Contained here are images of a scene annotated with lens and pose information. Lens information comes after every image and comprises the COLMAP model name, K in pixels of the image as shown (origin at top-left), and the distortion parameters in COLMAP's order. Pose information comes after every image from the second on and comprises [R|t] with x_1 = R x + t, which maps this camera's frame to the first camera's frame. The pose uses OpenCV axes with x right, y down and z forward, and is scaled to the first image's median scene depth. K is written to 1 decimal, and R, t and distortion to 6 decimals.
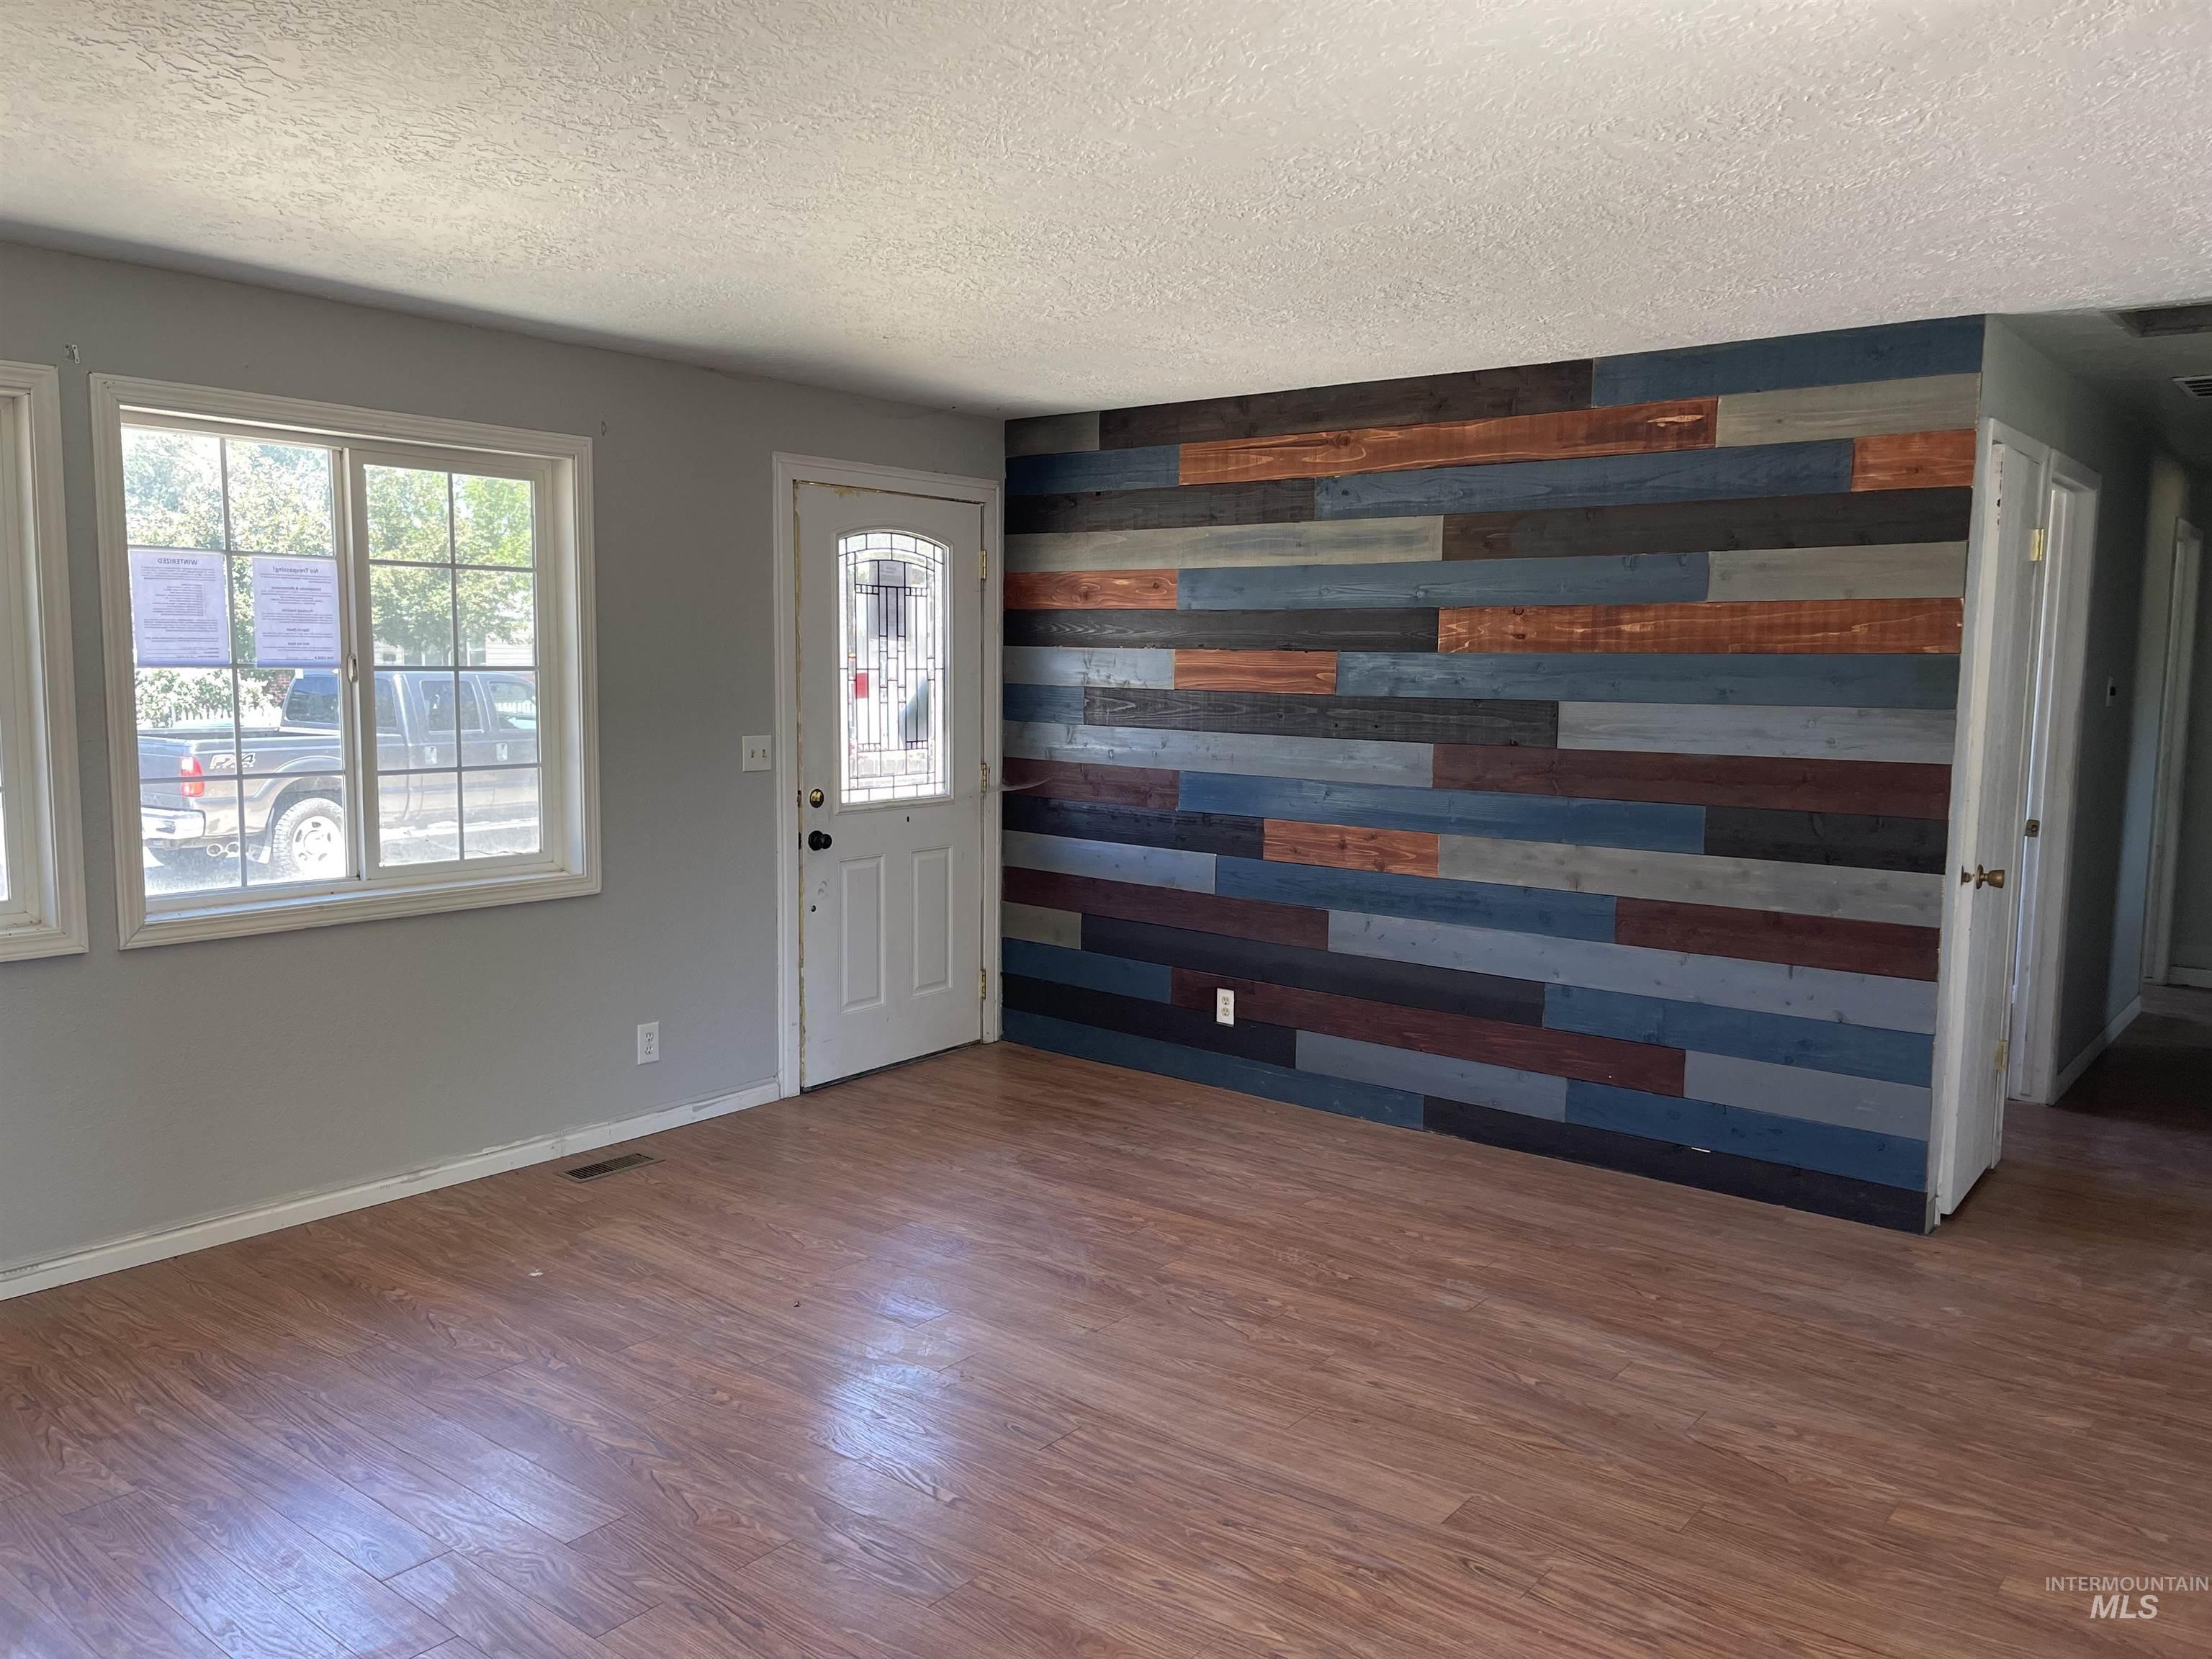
lens RADIAL K [[1654.9, 0, 1091.8], [0, 1654.9, 829.7], [0, 0, 1]] dist [0.084321, -0.117231]
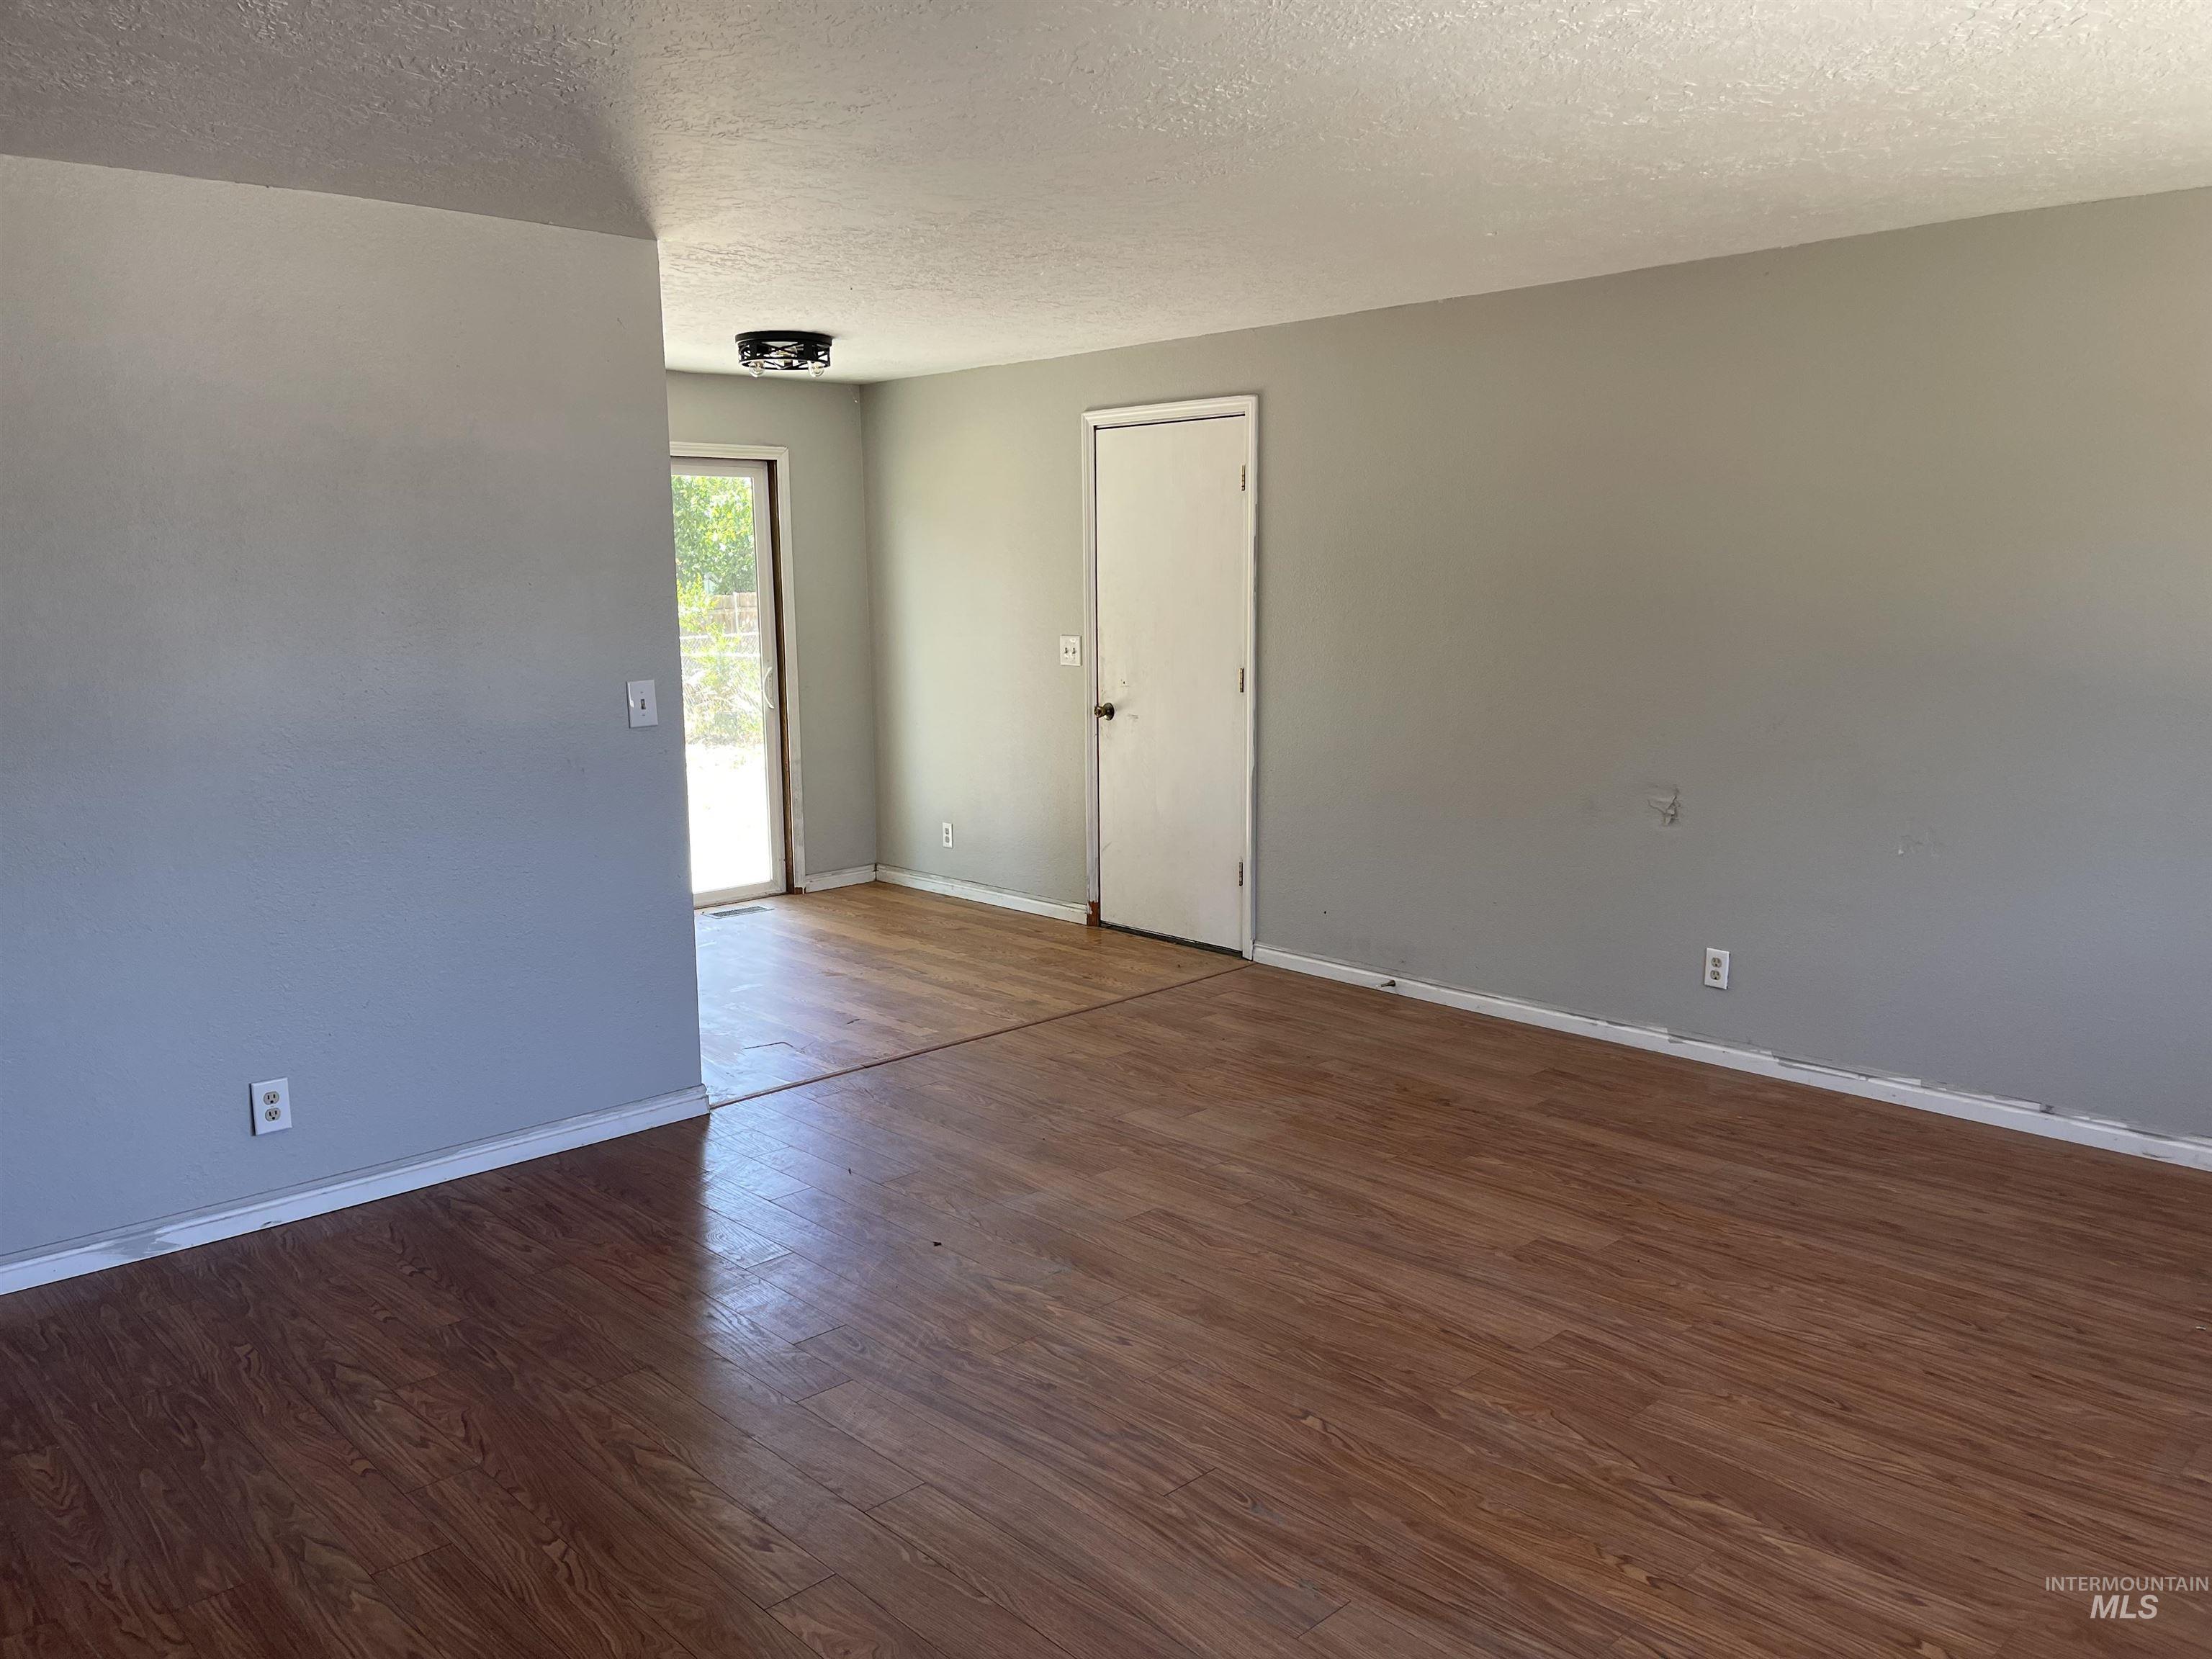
lens RADIAL K [[1654.9, 0, 1091.8], [0, 1654.9, 829.7], [0, 0, 1]] dist [0.084321, -0.117231]
pose [[-0.989291, -0.022273, 0.144245, -0.095050], [0.016216, 0.965395, 0.260286, -0.211983], [-0.145051, 0.259838, -0.954696, 1.944411]]
